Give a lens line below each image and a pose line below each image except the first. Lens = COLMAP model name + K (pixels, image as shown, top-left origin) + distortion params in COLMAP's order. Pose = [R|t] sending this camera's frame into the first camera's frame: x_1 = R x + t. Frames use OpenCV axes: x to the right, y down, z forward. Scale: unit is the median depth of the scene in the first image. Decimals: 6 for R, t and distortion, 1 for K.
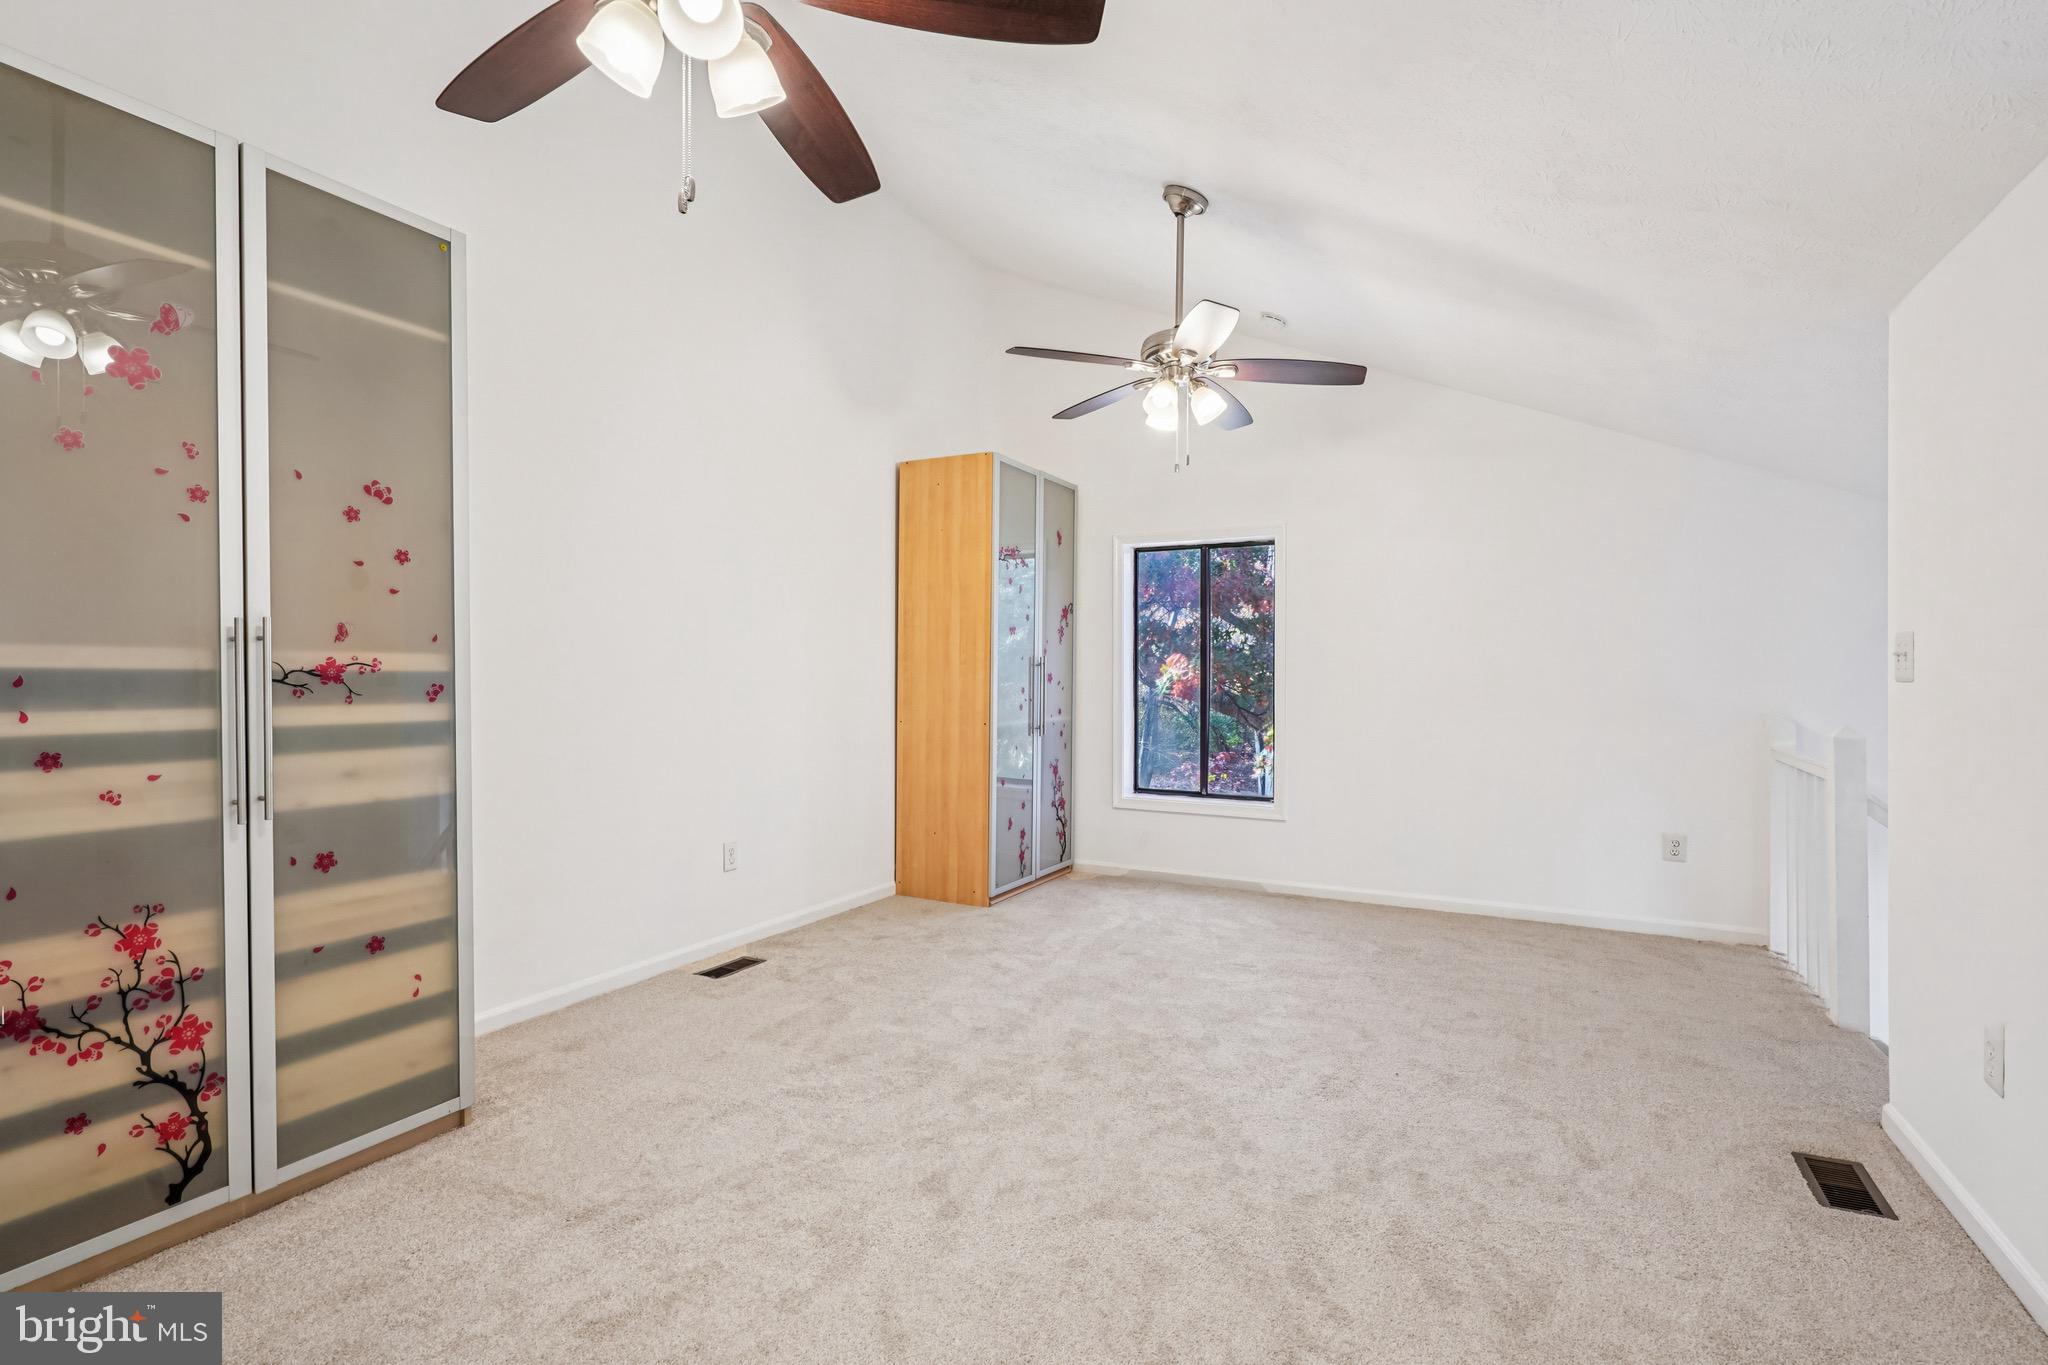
lens RADIAL K [[939.4, 0, 1010.6], [0, 939.4, 688.5], [0, 0, 1]] dist [0.001521, -0.001637]
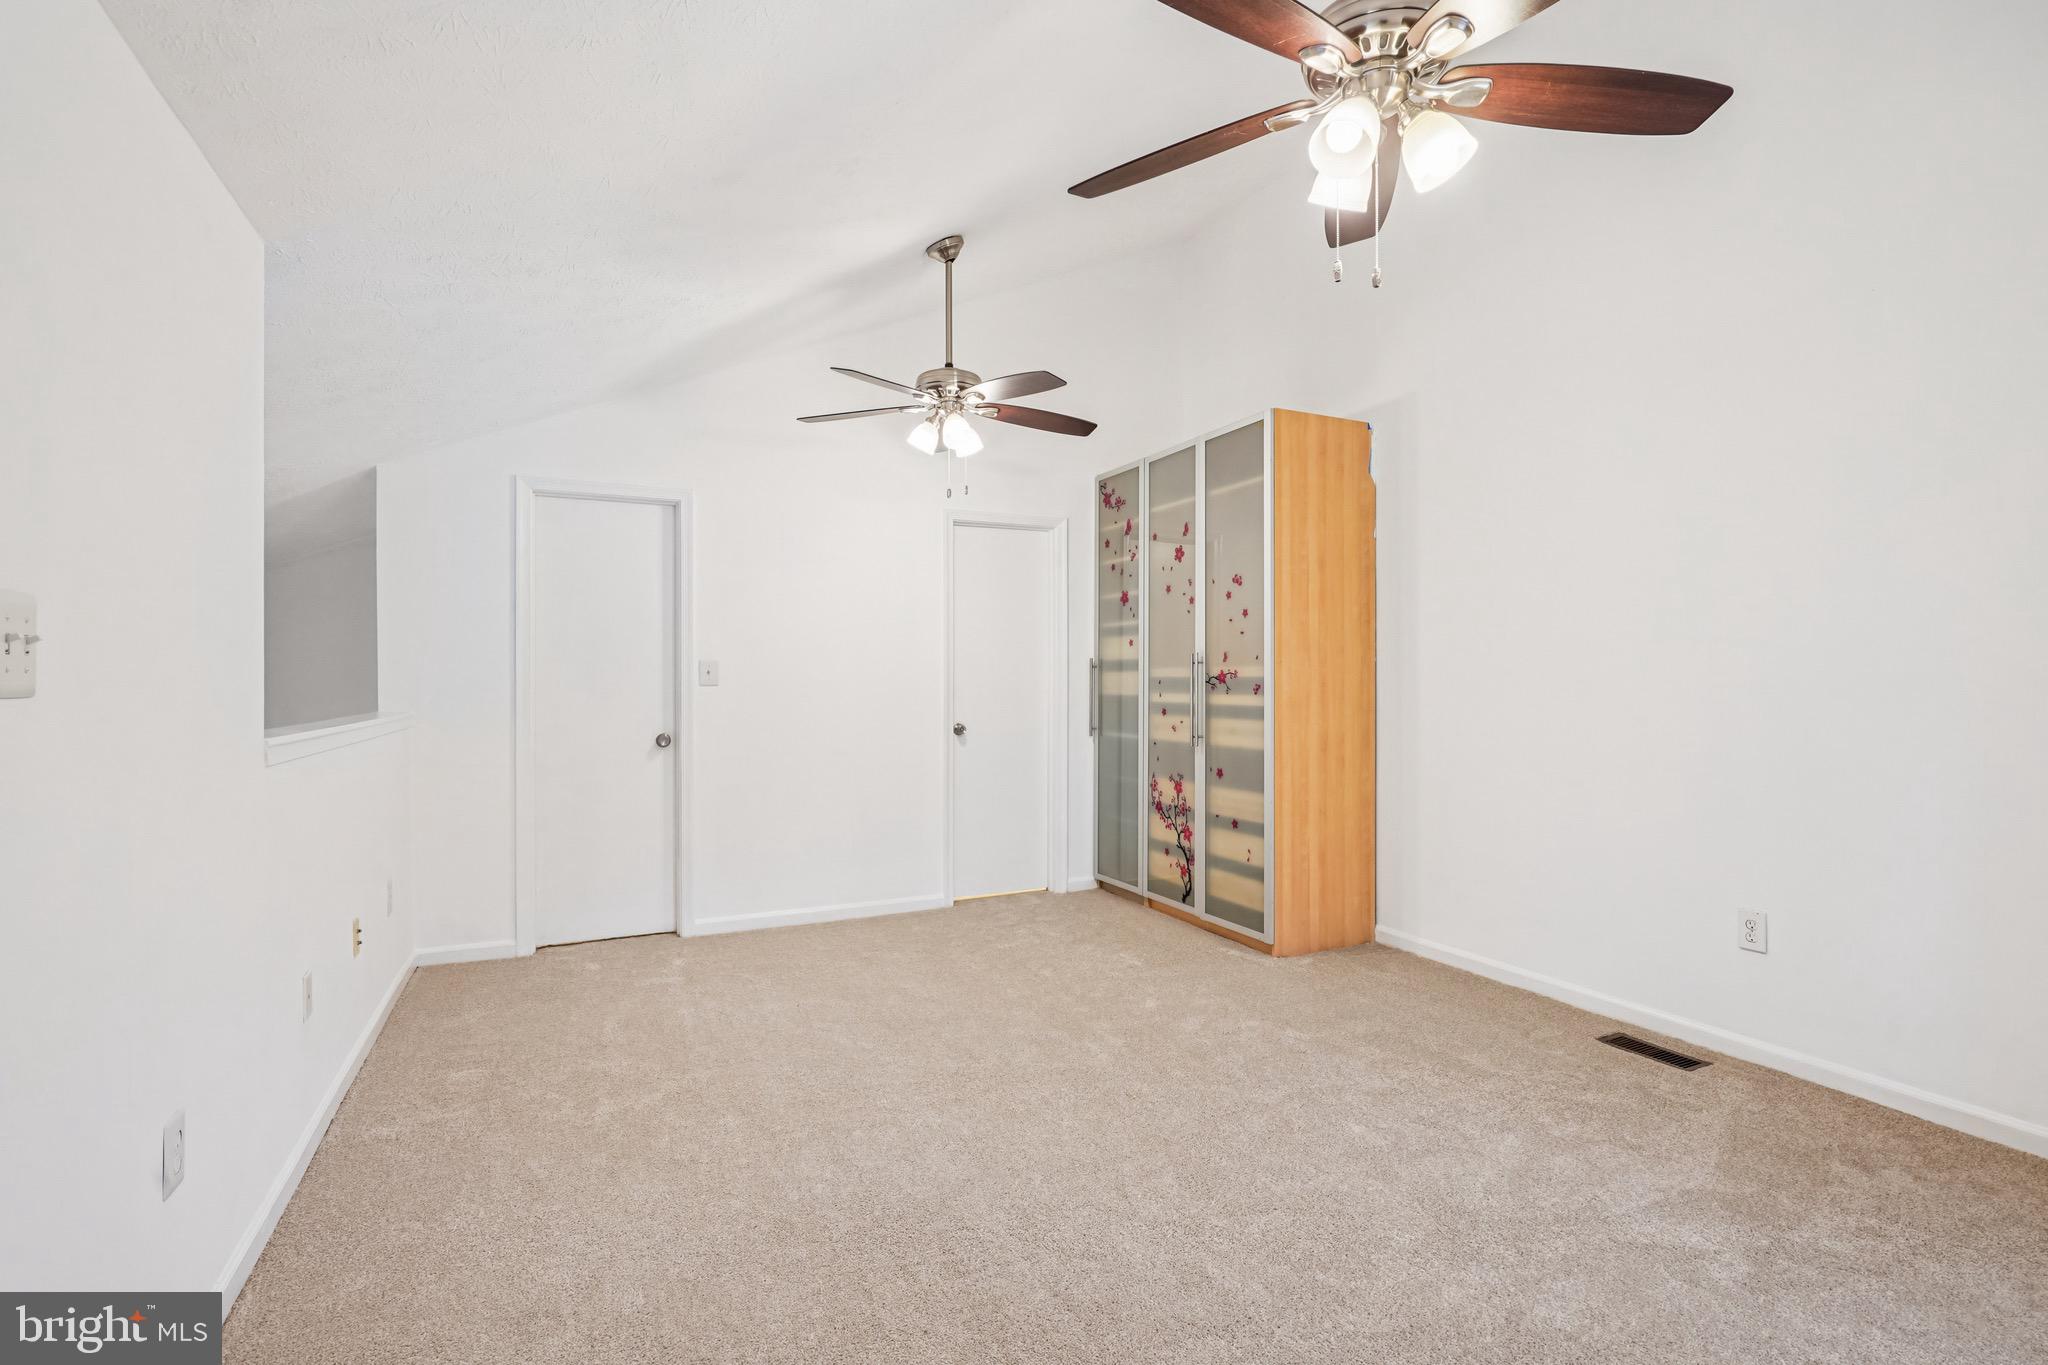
lens RADIAL K [[939.4, 0, 1023.1], [0, 939.4, 681.2], [0, 0, 1]] dist [0.001521, -0.001637]
pose [[-0.573002, 0.009470, -0.819499, 1.240994], [-0.003720, 0.999893, 0.014155, -0.039786], [0.819545, 0.011160, -0.572906, 1.967635]]
